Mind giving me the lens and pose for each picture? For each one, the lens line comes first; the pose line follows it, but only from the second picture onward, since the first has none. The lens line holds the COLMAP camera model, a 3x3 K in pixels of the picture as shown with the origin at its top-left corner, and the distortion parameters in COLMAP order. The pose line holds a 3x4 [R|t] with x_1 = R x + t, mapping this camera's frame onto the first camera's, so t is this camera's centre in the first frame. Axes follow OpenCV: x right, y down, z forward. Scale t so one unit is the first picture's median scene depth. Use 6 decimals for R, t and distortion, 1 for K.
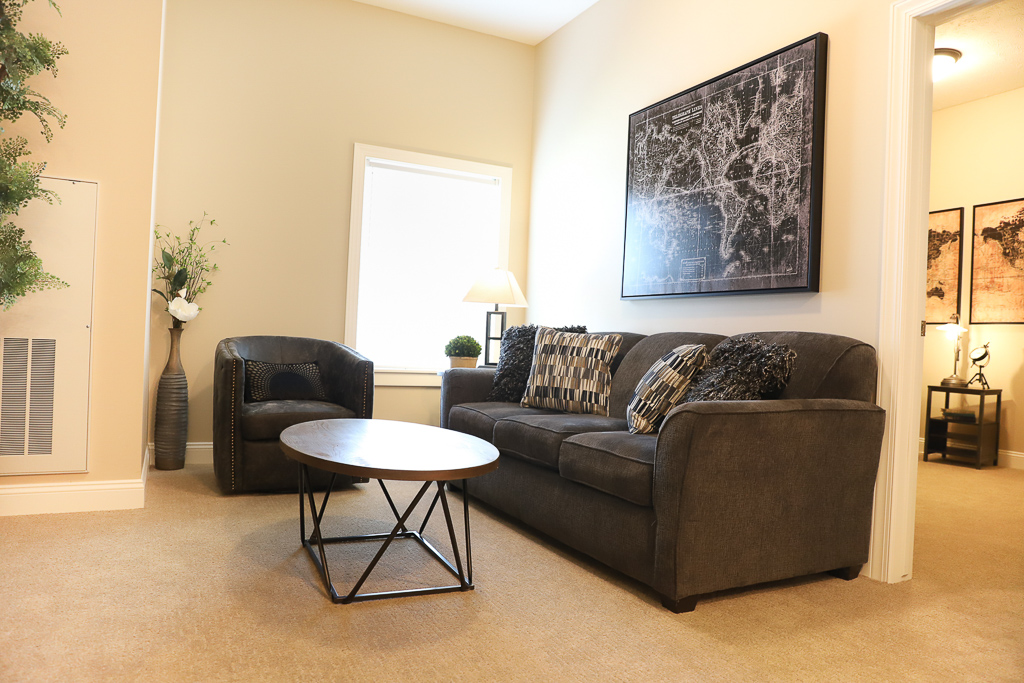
lens RADIAL K [[707.5, 0, 561.4], [0, 707.5, 340.4], [0, 0, 1]] dist [-0.072865, 0.000746]
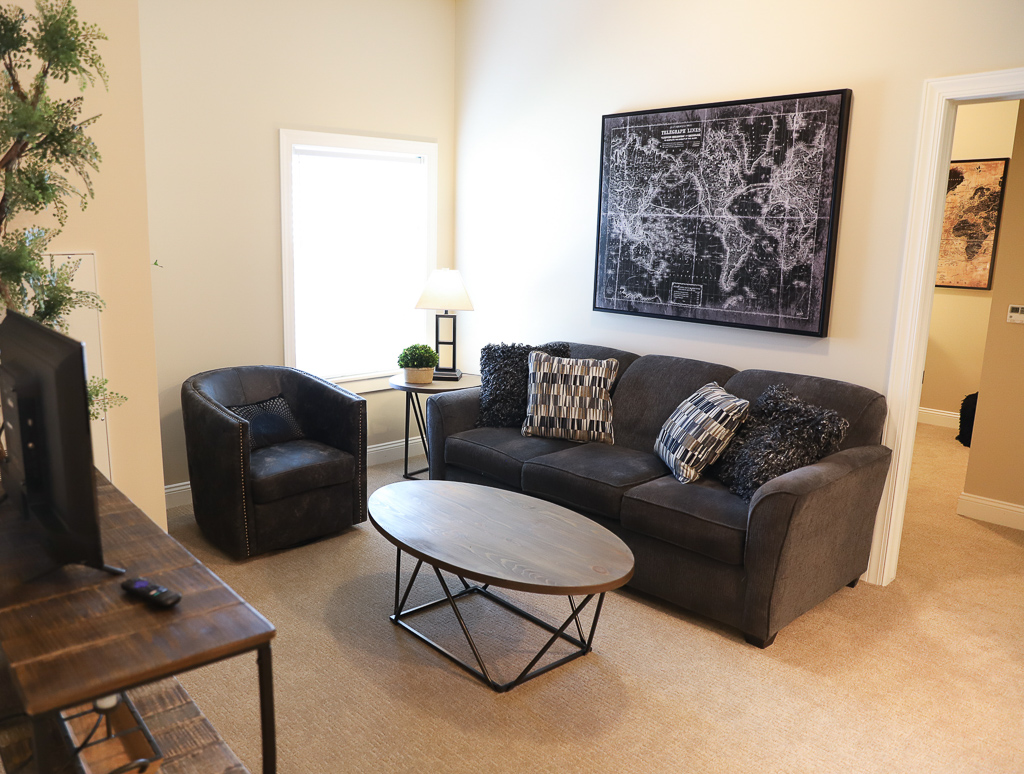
lens RADIAL K [[791.1, 0, 512.0], [0, 791.1, 387.0], [0, 0, 1]] dist [-0.061952, 0.001184]
pose [[0.969422, -0.068512, 0.235640, -0.361249], [0.018019, 0.977517, 0.210083, -0.228629], [-0.244736, -0.199413, 0.948862, -0.057651]]
